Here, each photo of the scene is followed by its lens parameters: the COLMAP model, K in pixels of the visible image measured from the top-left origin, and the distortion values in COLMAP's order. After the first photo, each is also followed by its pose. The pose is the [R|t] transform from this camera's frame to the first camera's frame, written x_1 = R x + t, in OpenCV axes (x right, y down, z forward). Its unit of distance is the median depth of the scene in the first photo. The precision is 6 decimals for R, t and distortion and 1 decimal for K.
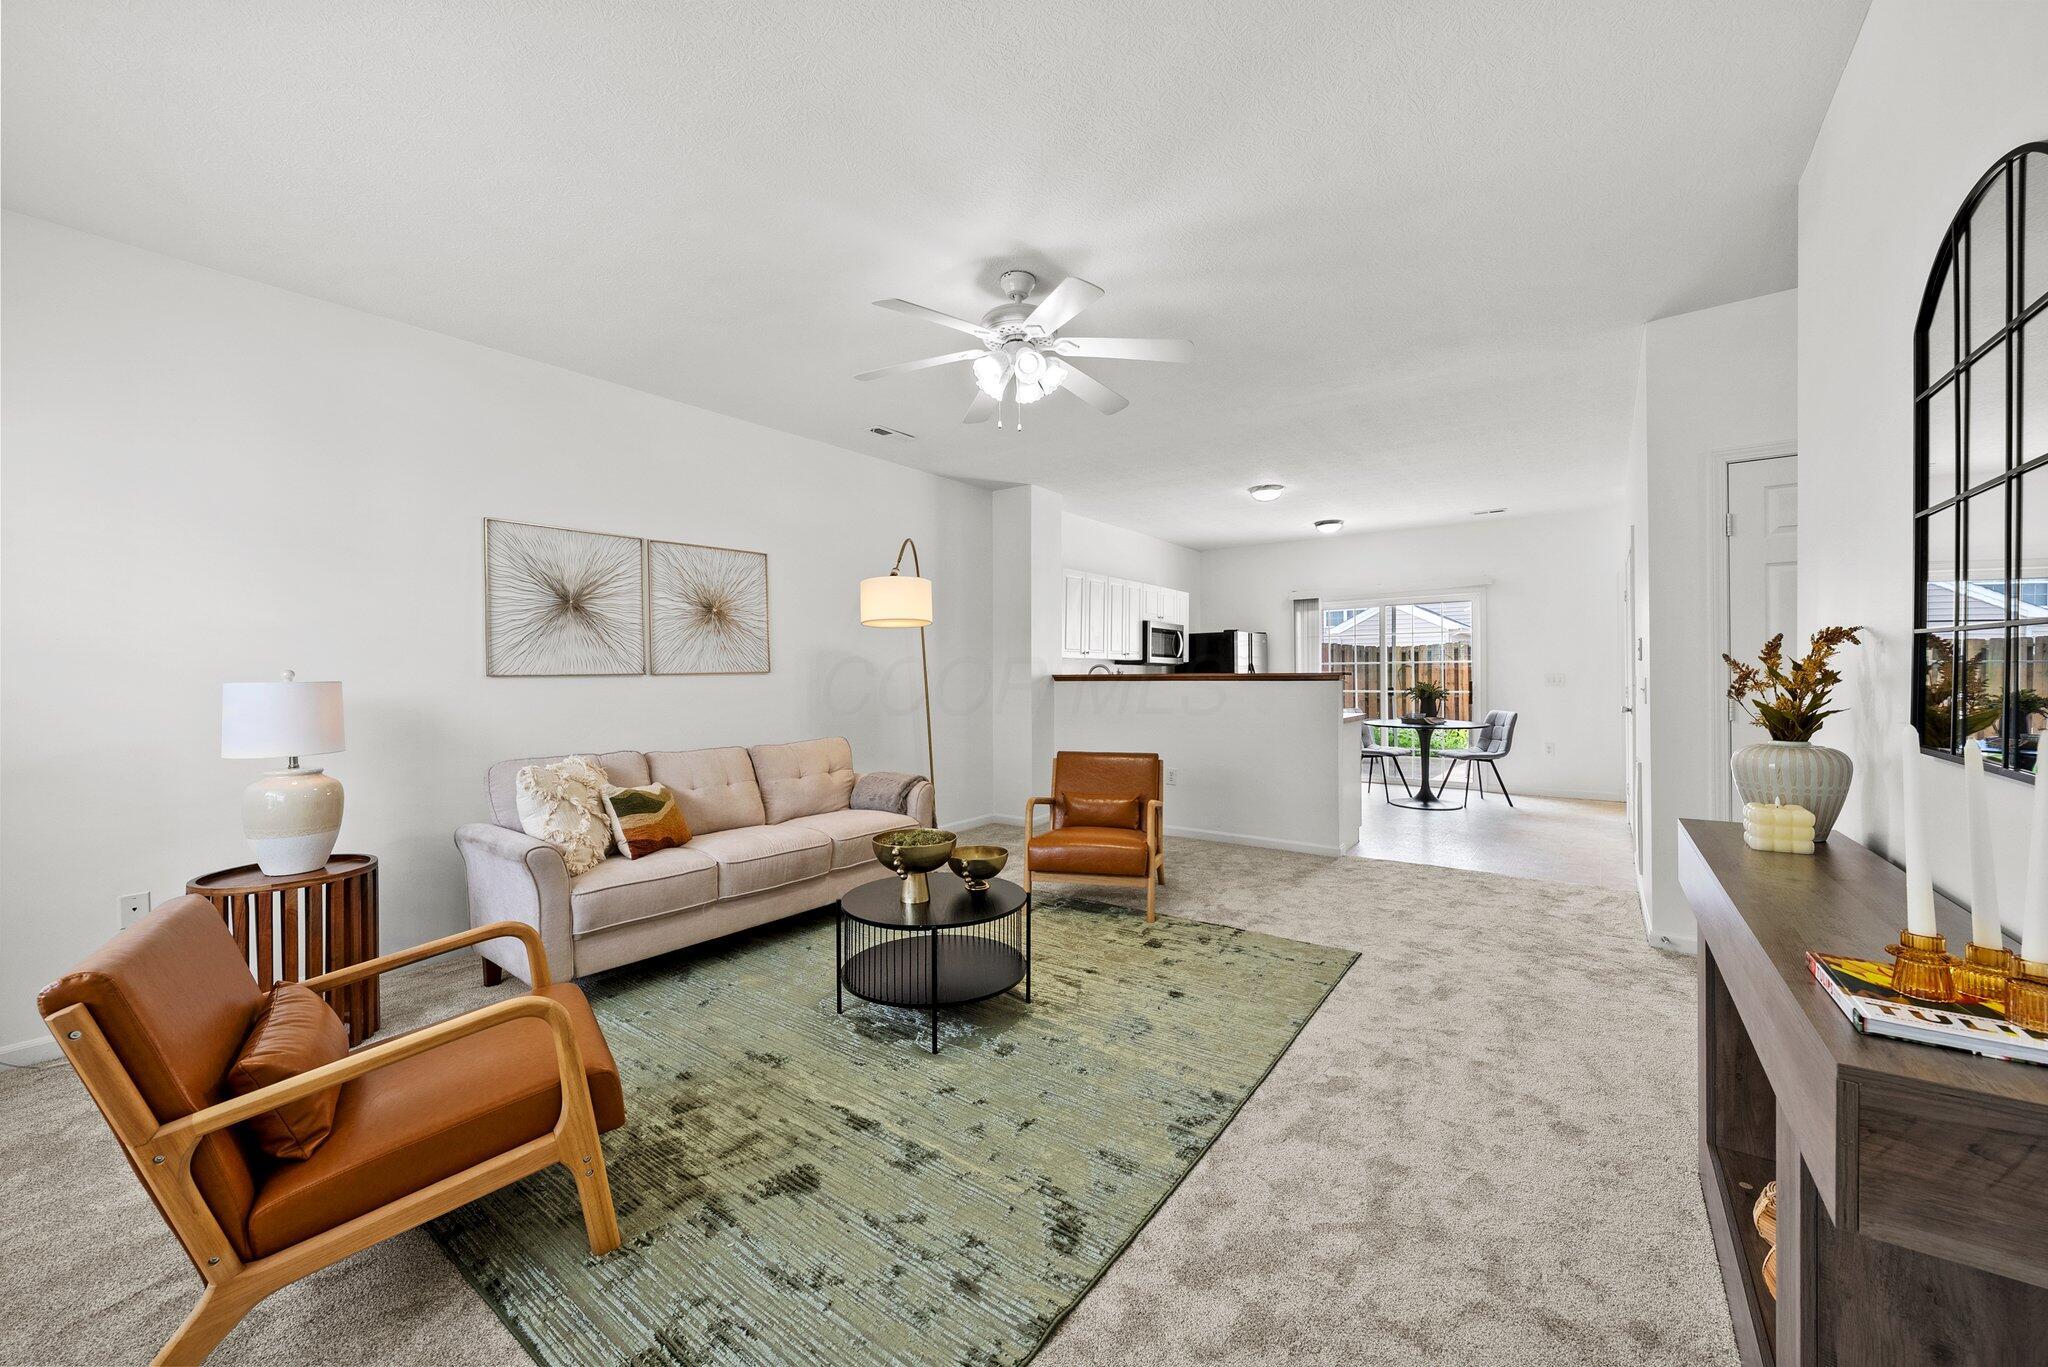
lens RADIAL K [[783.8, 0, 1018.9], [0, 783.8, 679.1], [0, 0, 1]] dist [0.000165, 0.000008]
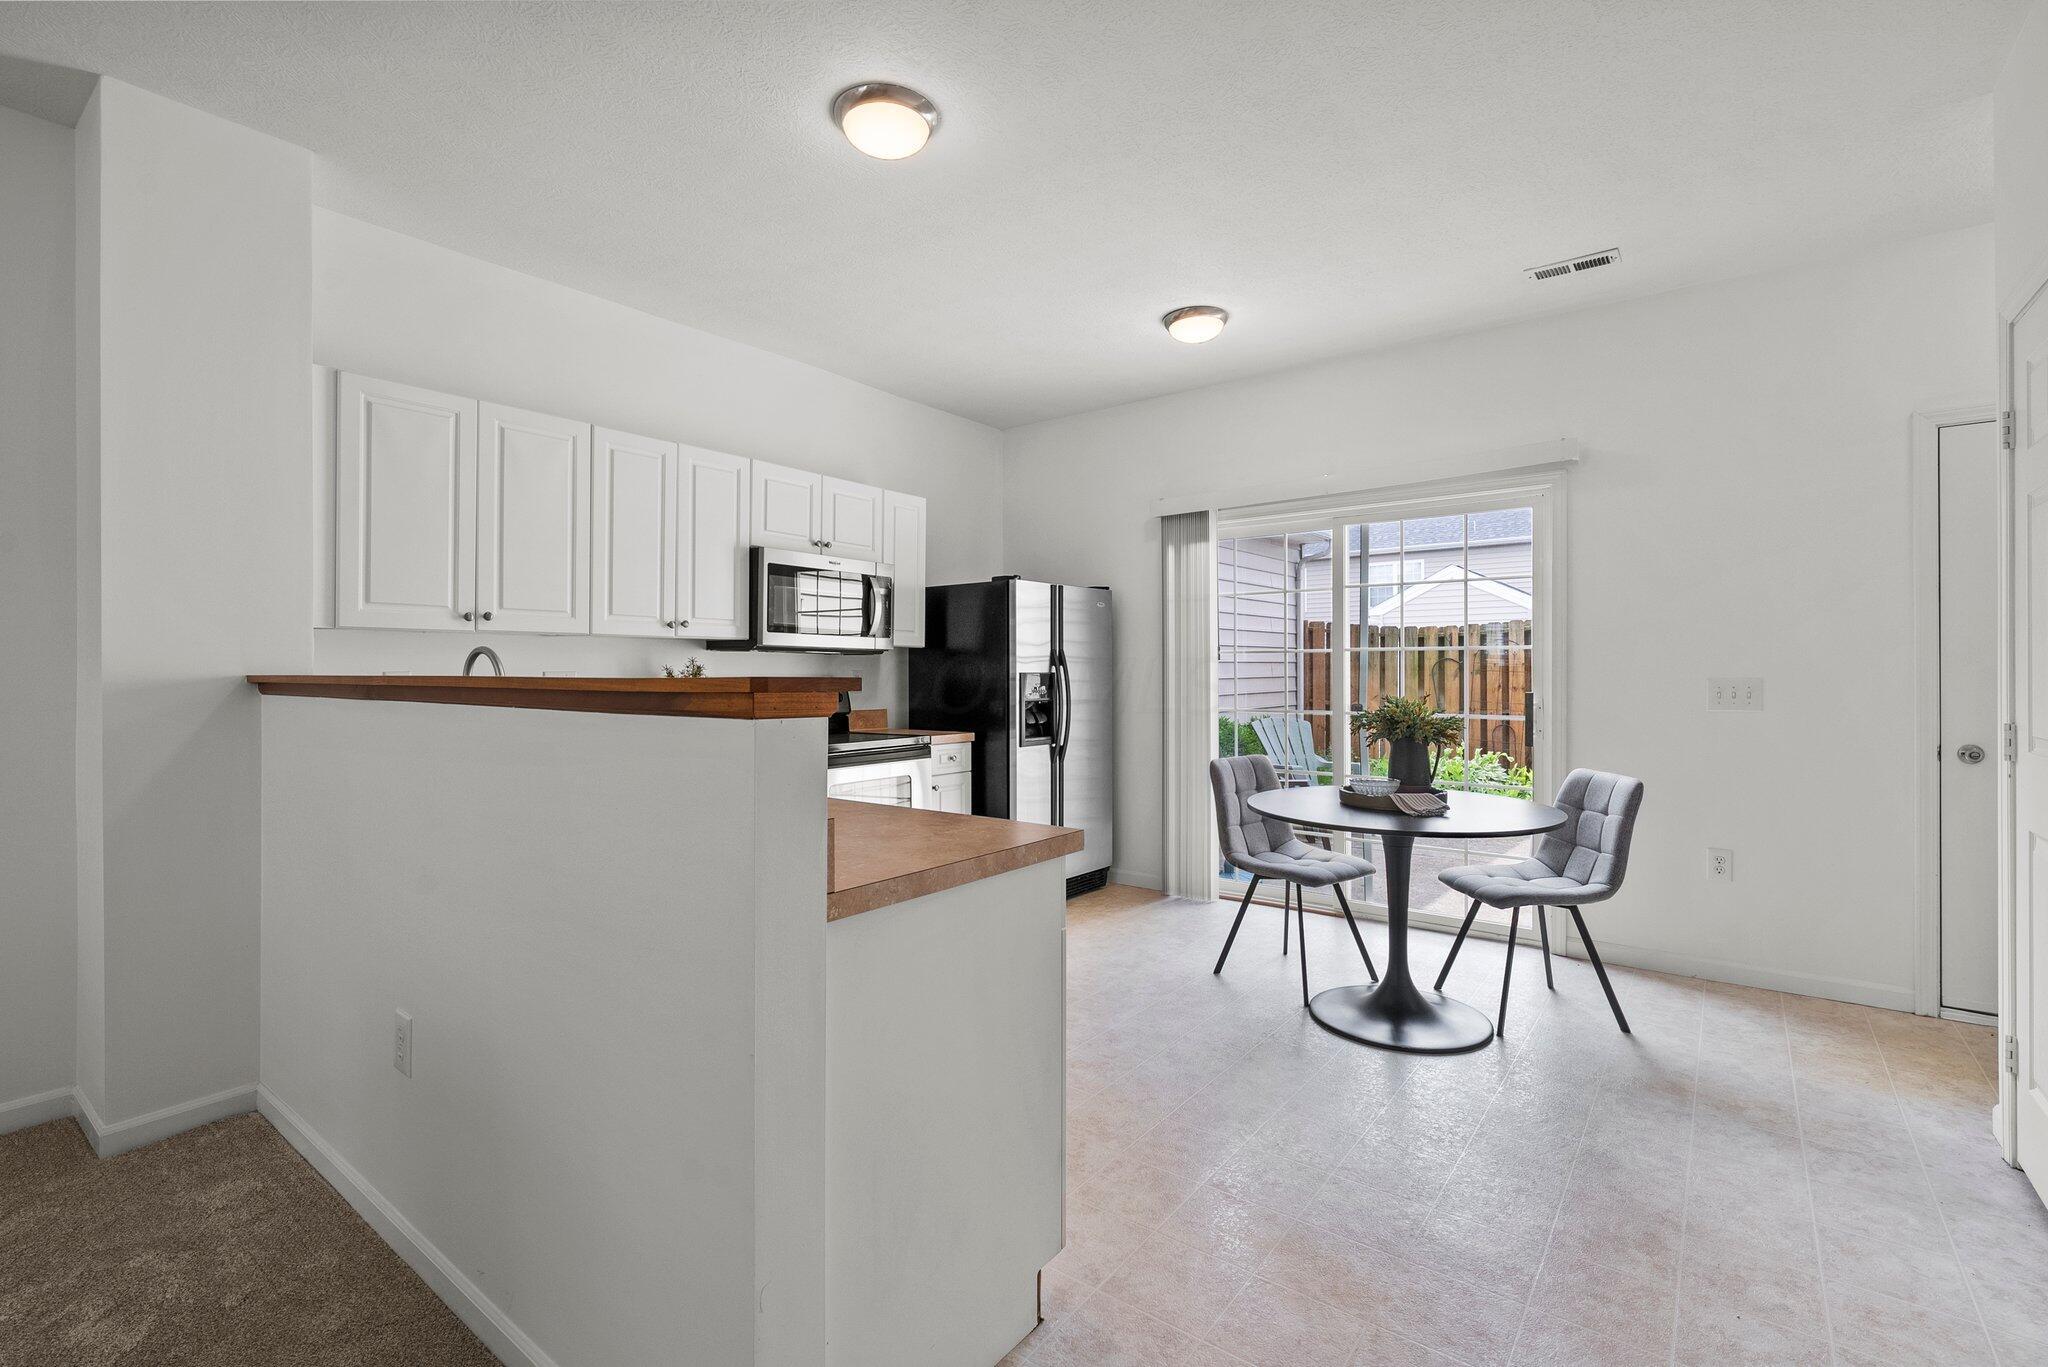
lens RADIAL K [[911.2, 0, 1031.1], [0, 911.2, 670.5], [0, 0, 1]] dist [-0.000632, -0.000435]
pose [[0.999809, 0.005682, -0.018688, 0.336972], [-0.005713, 0.999982, -0.001567, -0.008058], [0.018679, 0.001674, 0.999824, 0.536136]]
